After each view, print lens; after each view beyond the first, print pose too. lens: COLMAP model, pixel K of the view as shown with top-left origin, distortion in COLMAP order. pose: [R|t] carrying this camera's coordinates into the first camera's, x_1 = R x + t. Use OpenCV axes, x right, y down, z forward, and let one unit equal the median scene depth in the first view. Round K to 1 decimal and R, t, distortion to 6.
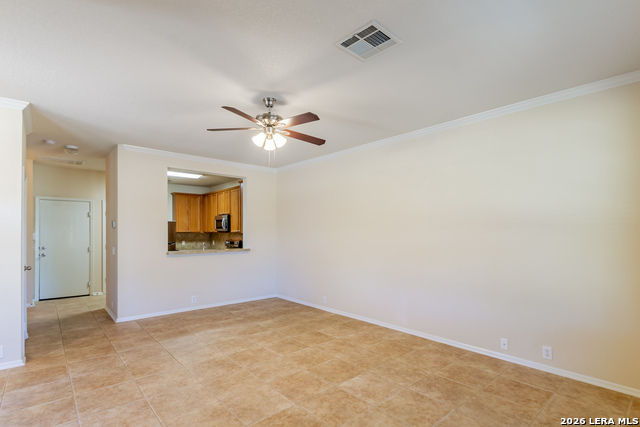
lens RADIAL K [[314.0, 0, 323.6], [0, 314.0, 231.1], [0, 0, 1]] dist [-0.001008, -0.000144]
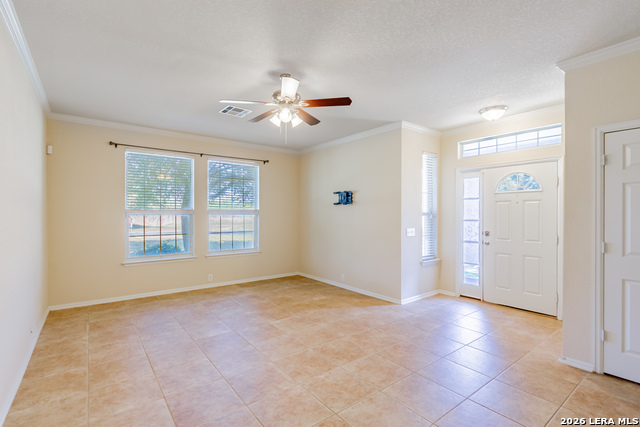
lens RADIAL K [[302.3, 0, 314.8], [0, 302.3, 212.5], [0, 0, 1]] dist [-0.001374, -0.000490]
pose [[-0.996288, -0.005233, 0.085924, -0.311645], [-0.006038, 0.999940, -0.009119, 0.015505], [-0.085871, -0.009604, -0.996260, 1.756167]]
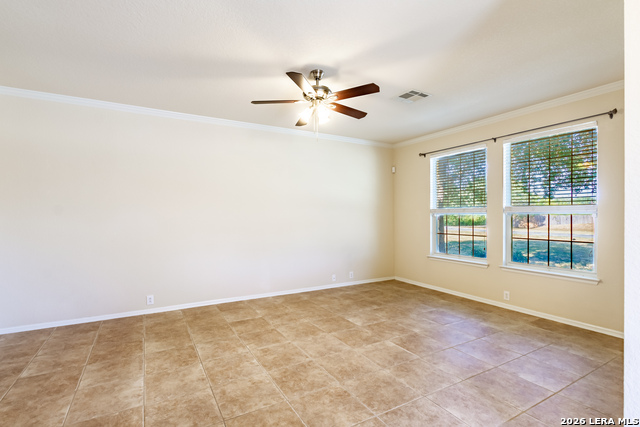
lens RADIAL K [[302.3, 0, 314.8], [0, 302.3, 212.5], [0, 0, 1]] dist [-0.001374, -0.000490]
pose [[0.223669, 0.003140, 0.974660, -0.990556], [-0.002542, 0.999993, -0.002638, 0.014625], [-0.974662, -0.001887, 0.223675, 0.720769]]
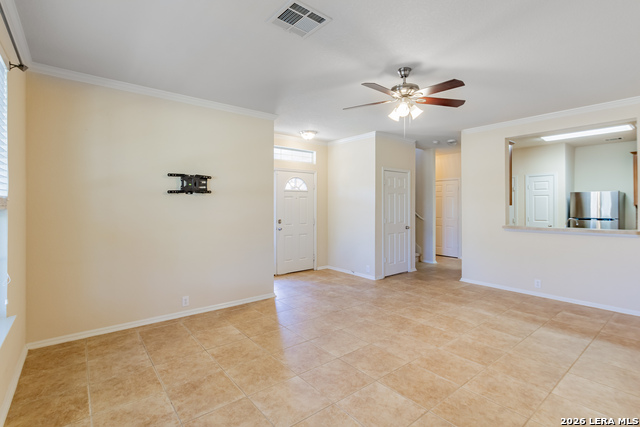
lens RADIAL K [[302.3, 0, 314.8], [0, 302.3, 212.5], [0, 0, 1]] dist [-0.001374, -0.000490]
pose [[-0.062783, 0.022762, -0.997768, 0.703443], [0.004335, 0.999737, 0.022534, 0.002452], [0.998018, -0.002910, -0.062865, 0.703921]]
